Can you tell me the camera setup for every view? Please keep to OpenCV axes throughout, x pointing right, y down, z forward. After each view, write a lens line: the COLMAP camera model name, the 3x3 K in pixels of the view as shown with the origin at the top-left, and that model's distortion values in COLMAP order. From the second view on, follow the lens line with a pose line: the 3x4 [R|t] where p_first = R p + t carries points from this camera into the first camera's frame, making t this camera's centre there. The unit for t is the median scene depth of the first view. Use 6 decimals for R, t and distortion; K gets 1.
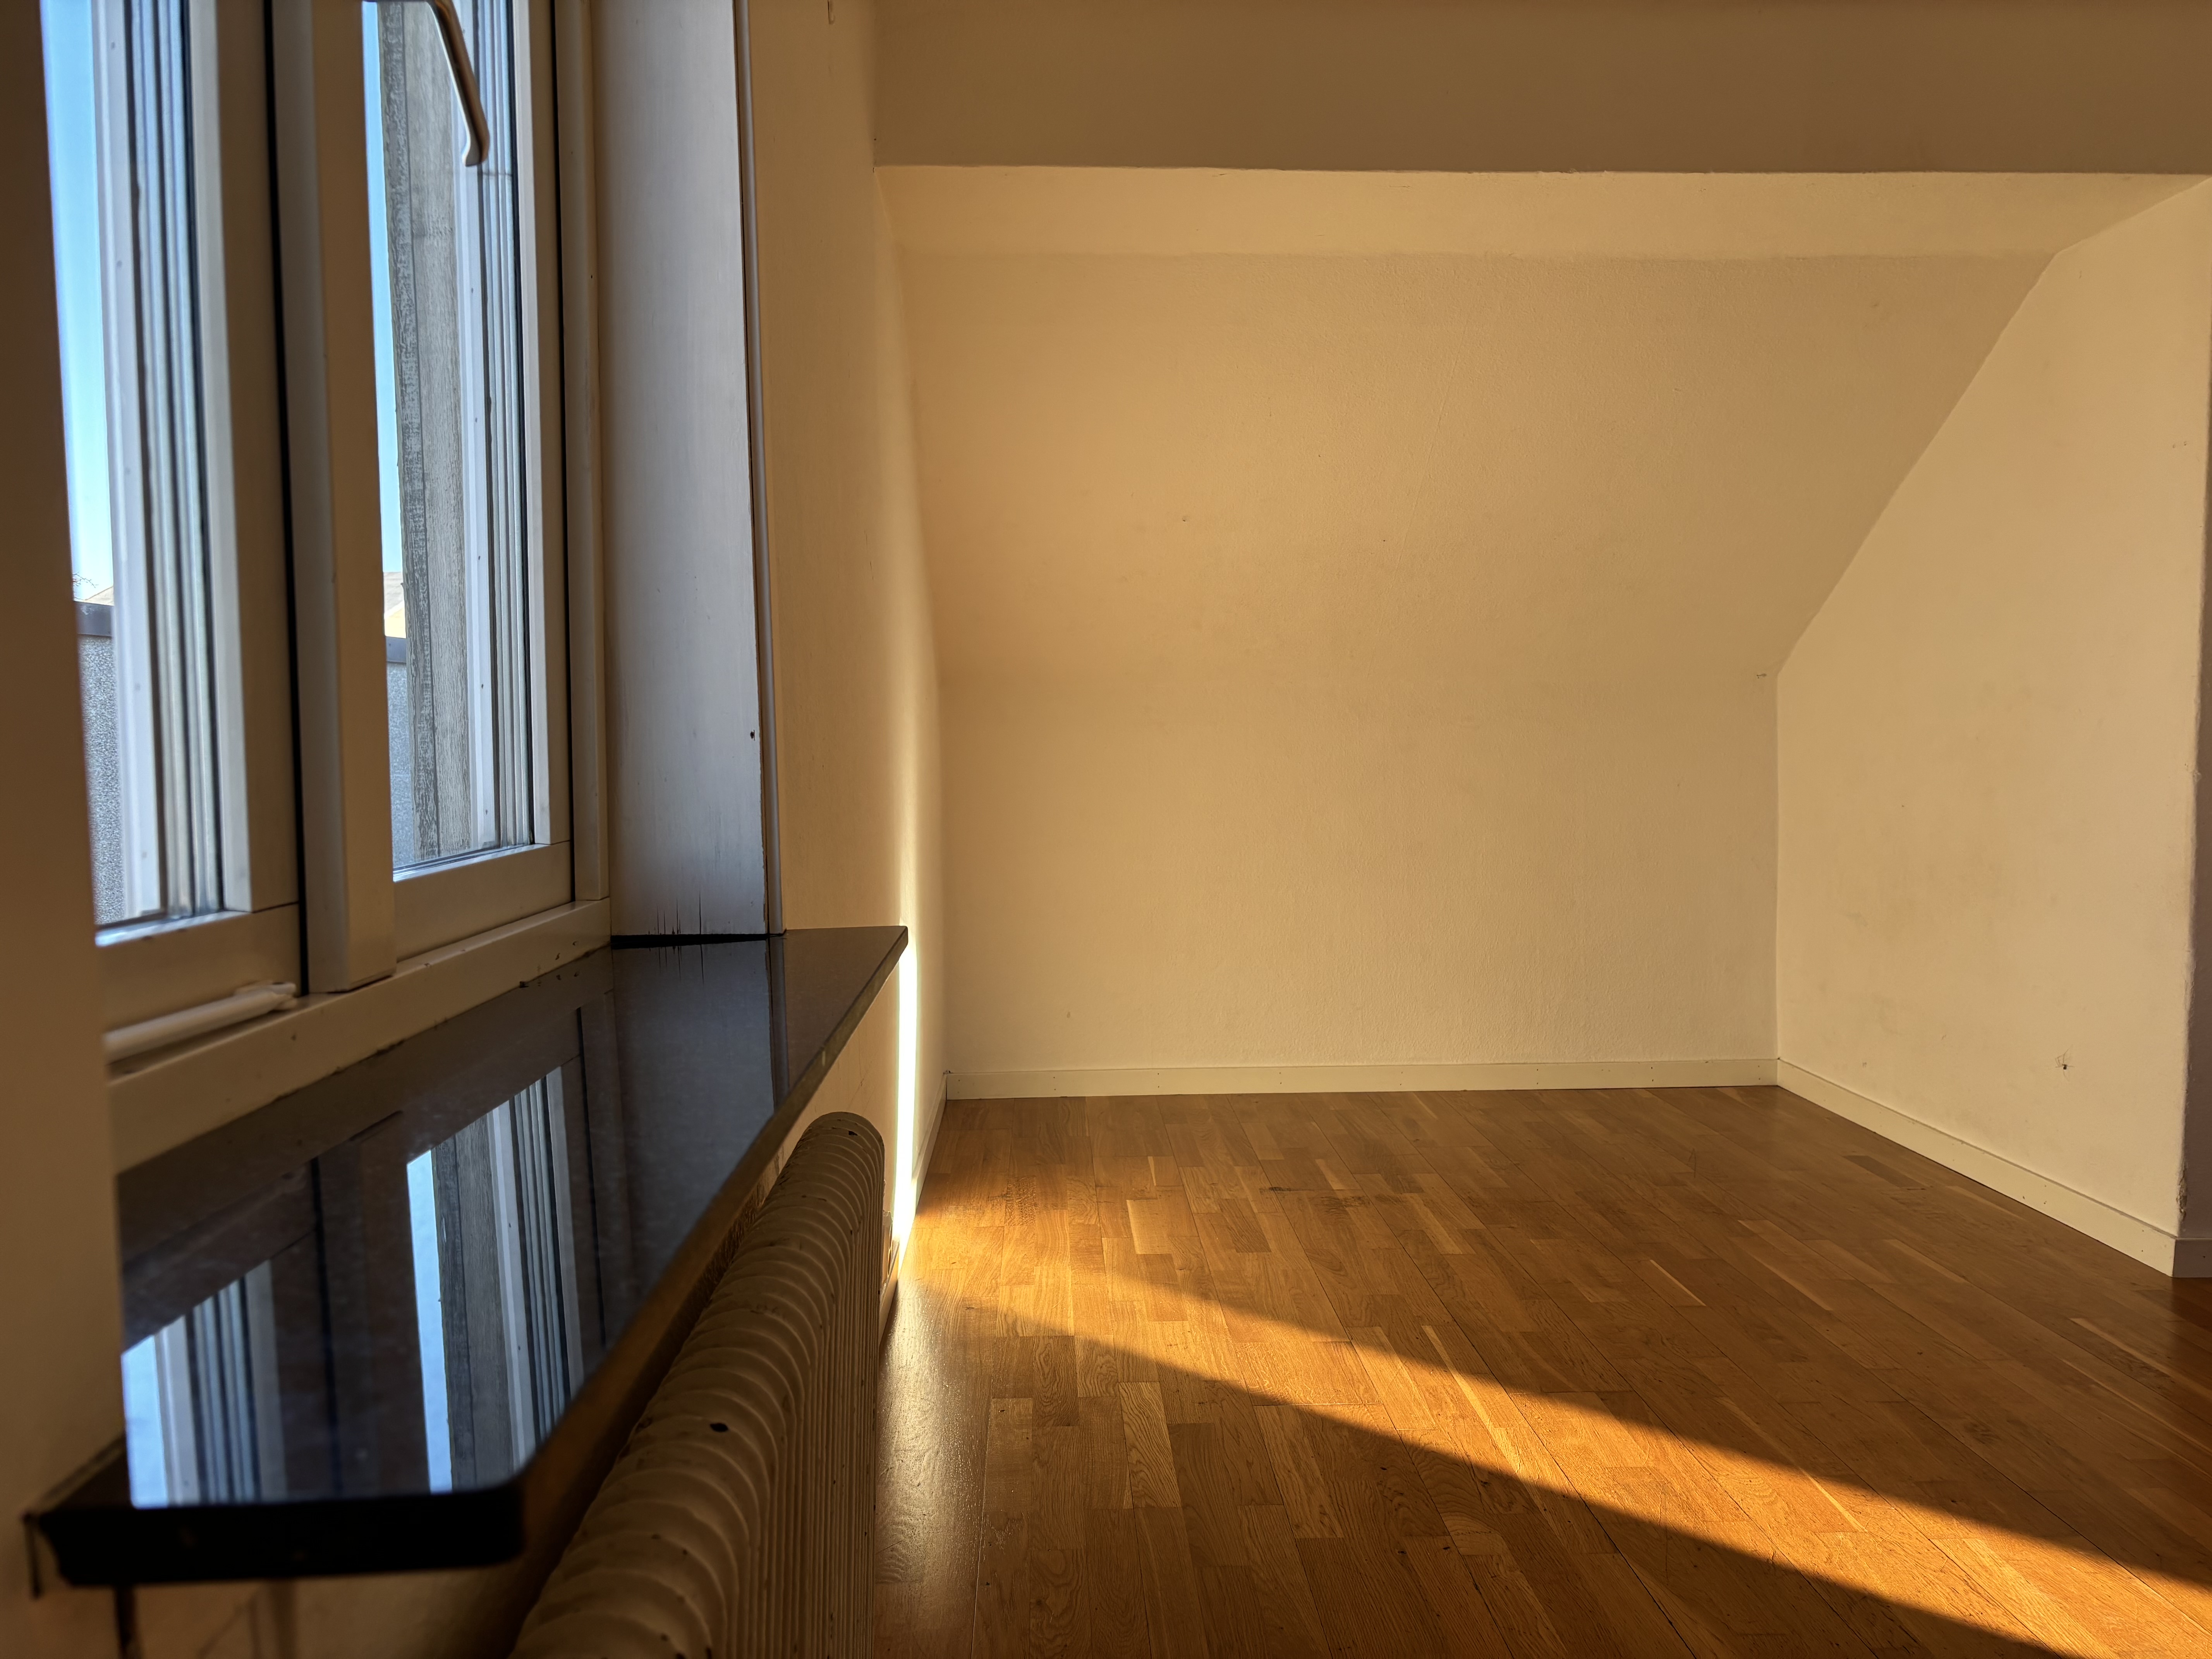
lens RADIAL K [[1656.3, 0, 1108.8], [0, 1656.3, 837.5], [0, 0, 1]] dist [0.066979, -0.067509]
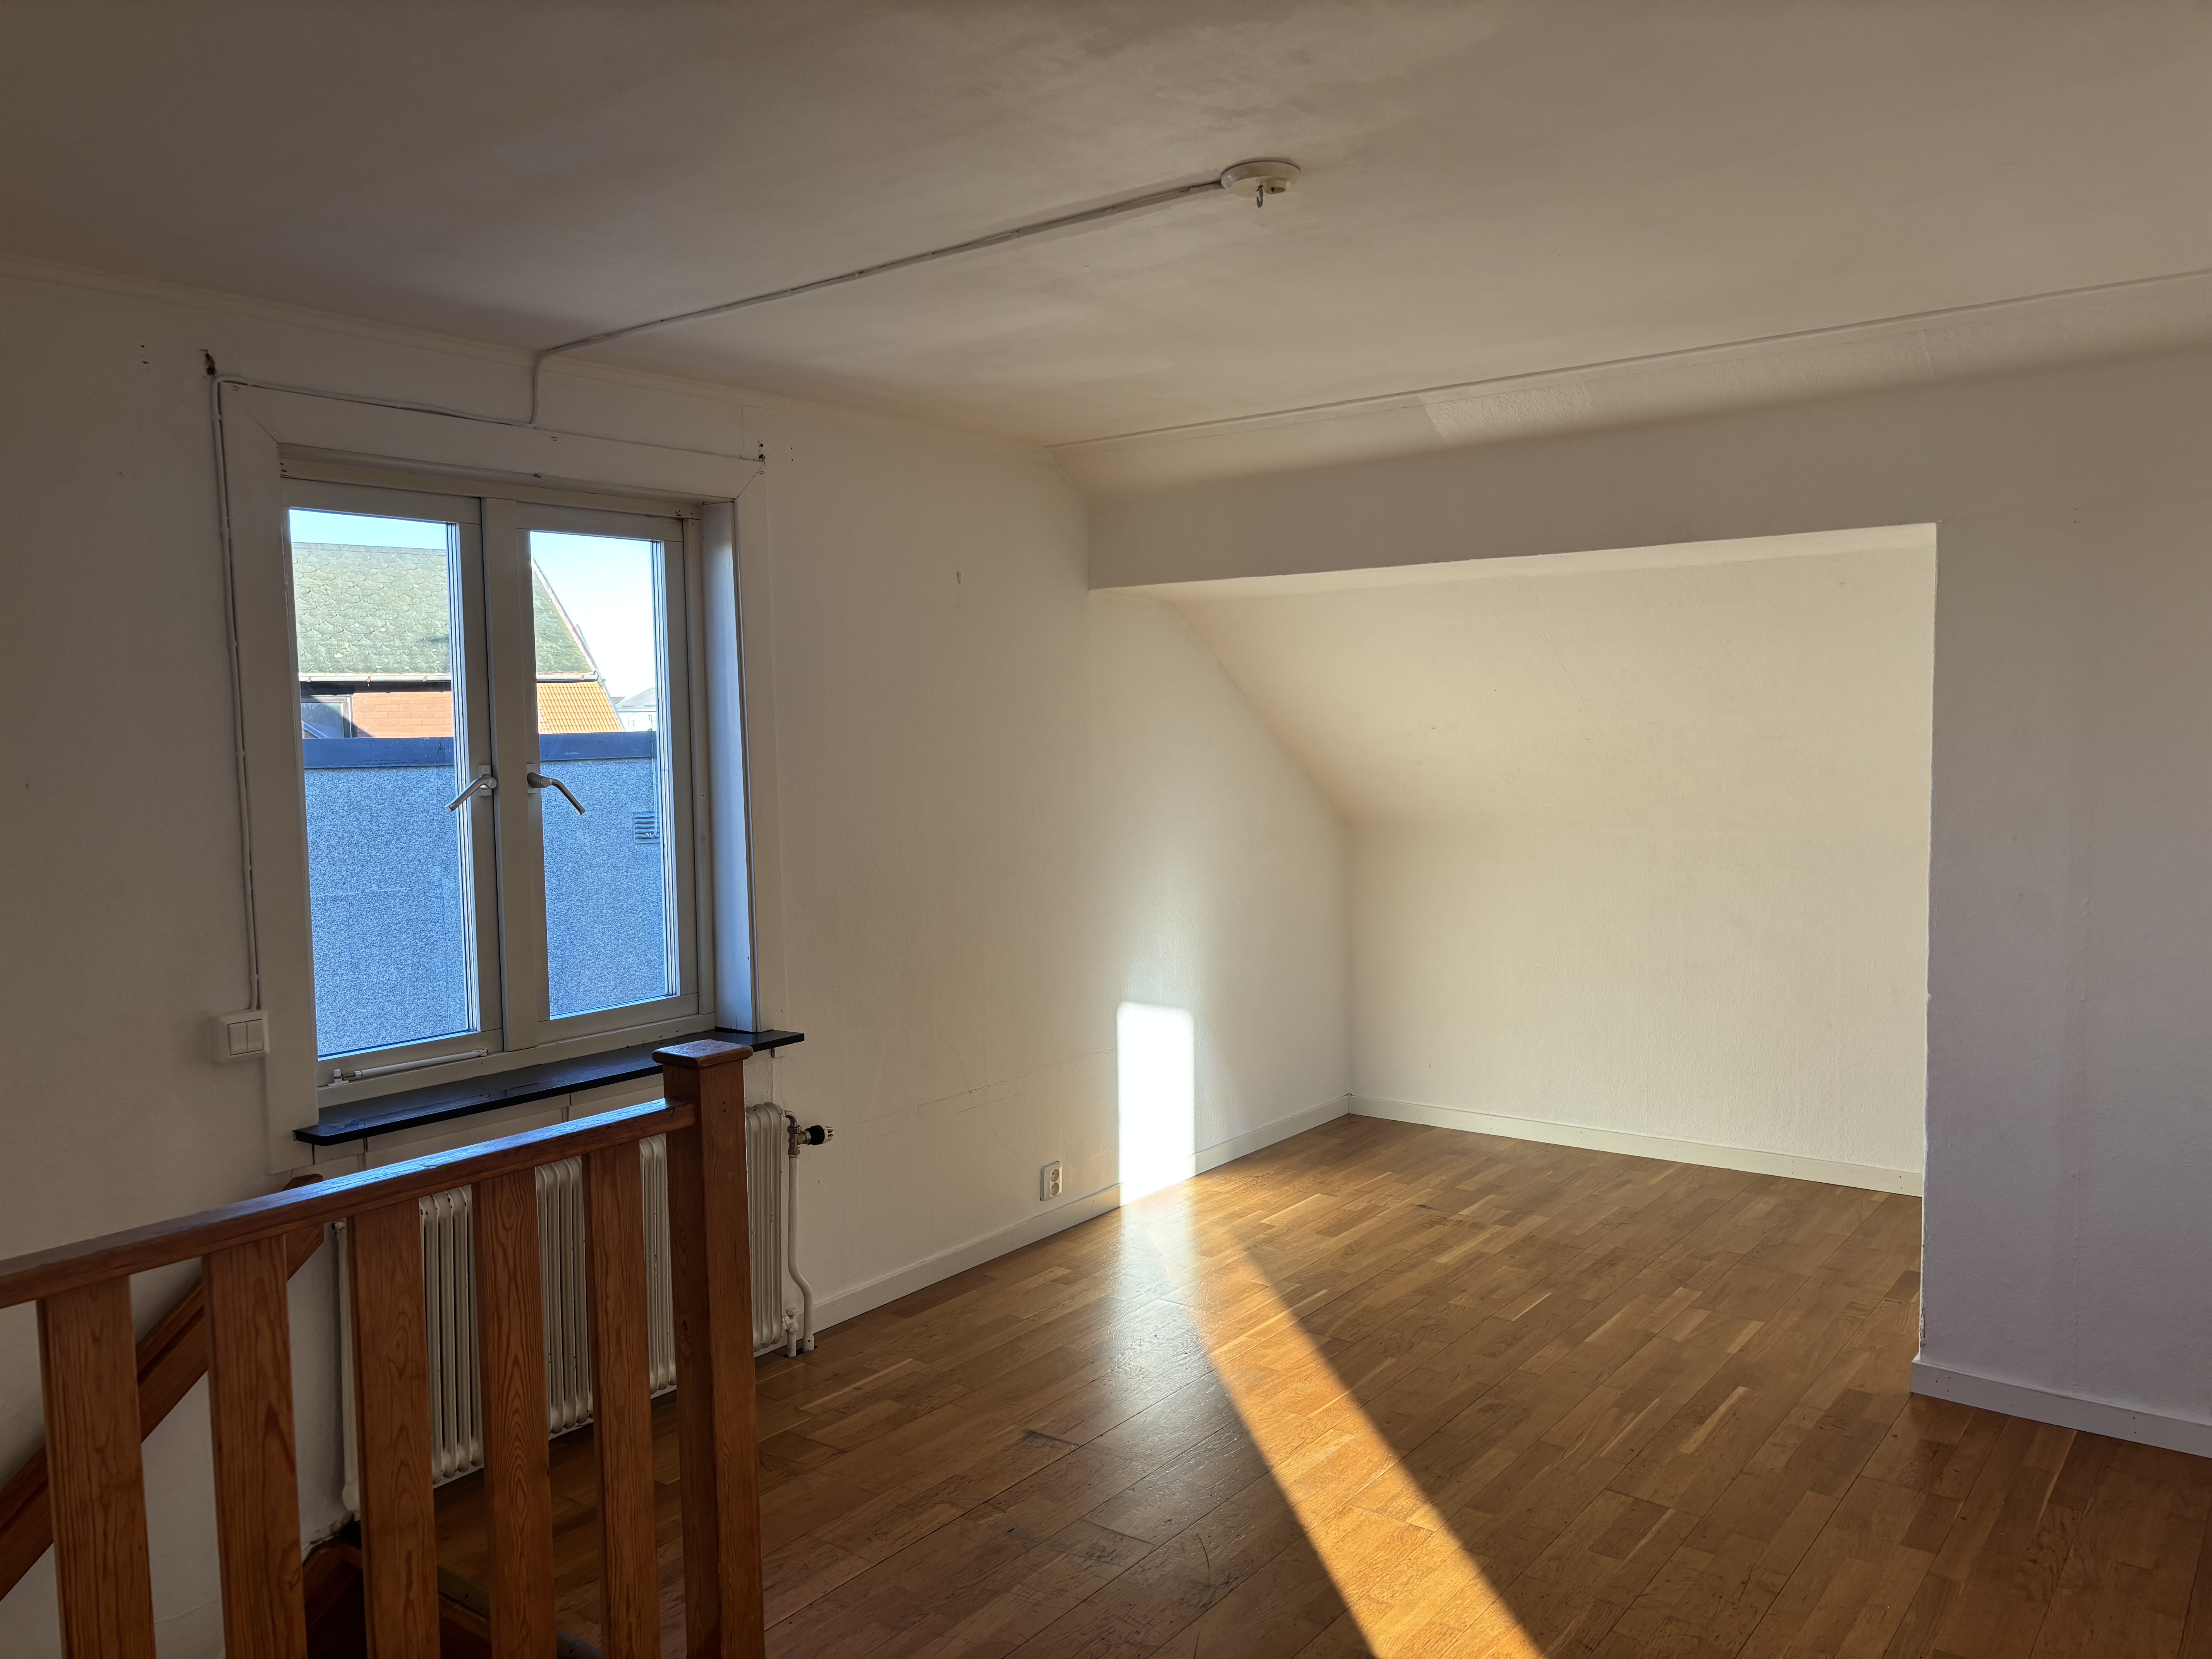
lens RADIAL K [[1657.9, 0, 1106.0], [0, 1657.9, 829.5], [0, 0, 1]] dist [0.040326, -0.002149]
pose [[0.763676, 0.033563, -0.644727, 0.892214], [-0.024000, 0.999433, 0.023600, -0.158224], [0.645153, -0.002549, 0.764049, -0.313958]]
